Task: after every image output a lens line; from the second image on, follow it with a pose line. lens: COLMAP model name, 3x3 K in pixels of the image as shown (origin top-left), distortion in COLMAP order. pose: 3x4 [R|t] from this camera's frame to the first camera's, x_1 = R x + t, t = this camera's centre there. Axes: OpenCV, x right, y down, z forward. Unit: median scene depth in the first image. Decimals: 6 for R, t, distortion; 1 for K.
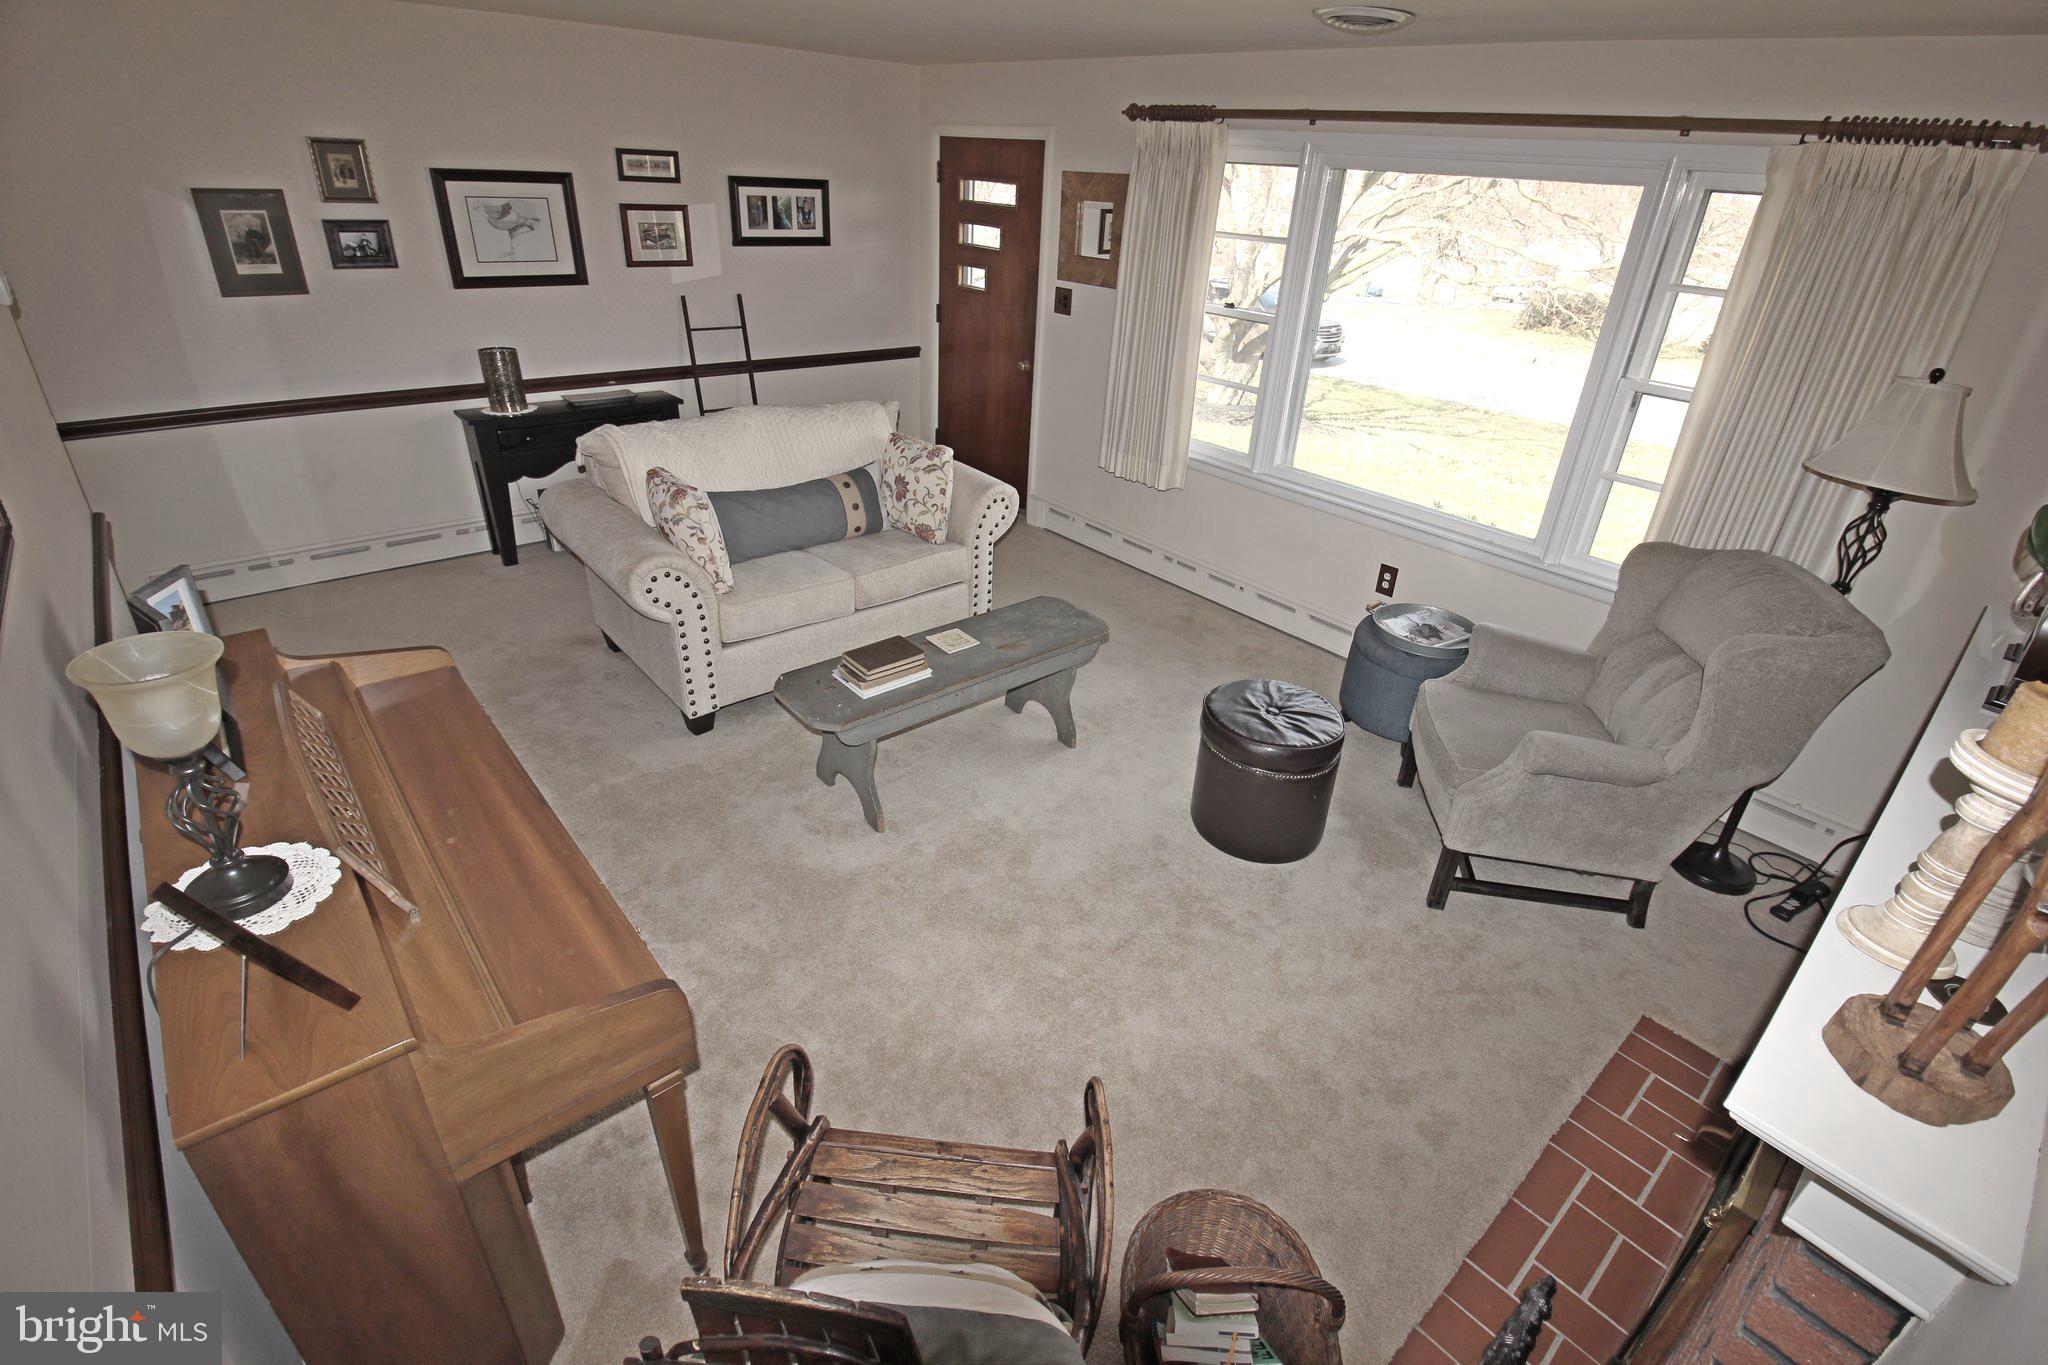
lens RADIAL K [[962.6, 0, 1031.3], [0, 962.6, 679.1], [0, 0, 1]] dist [-0.010381, -0.002531]
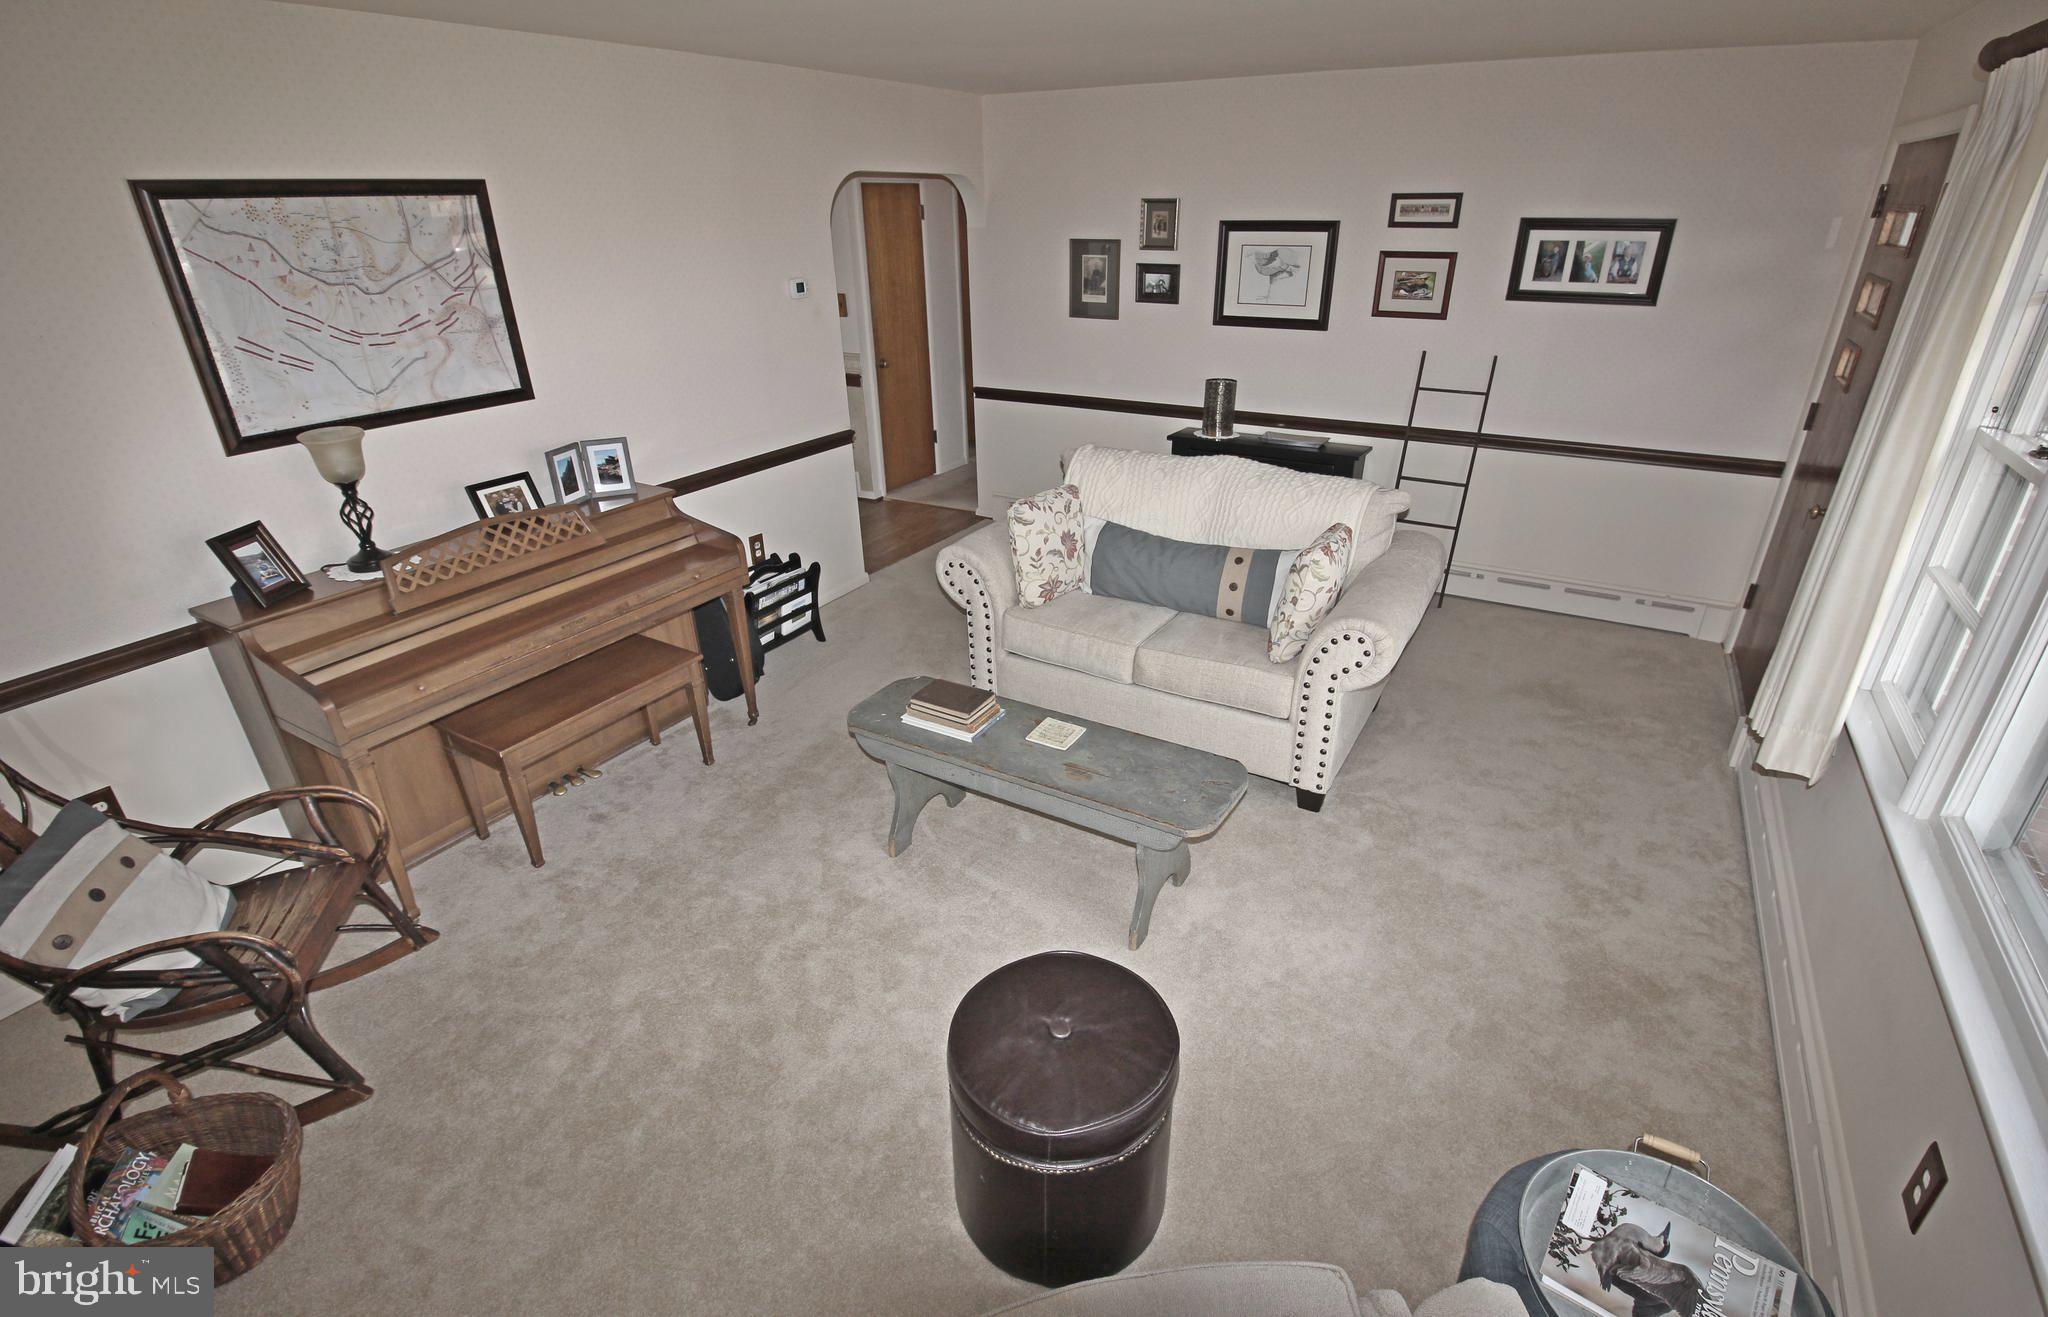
lens RADIAL K [[956.8, 0, 1039.2], [0, 956.8, 669.2], [0, 0, 1]] dist [-0.004285, -0.000623]
pose [[0.322085, 0.361191, -0.875101, 0.466679], [-0.425135, 0.881097, 0.207193, -0.190982], [0.845885, 0.305302, 0.437344, 0.444376]]
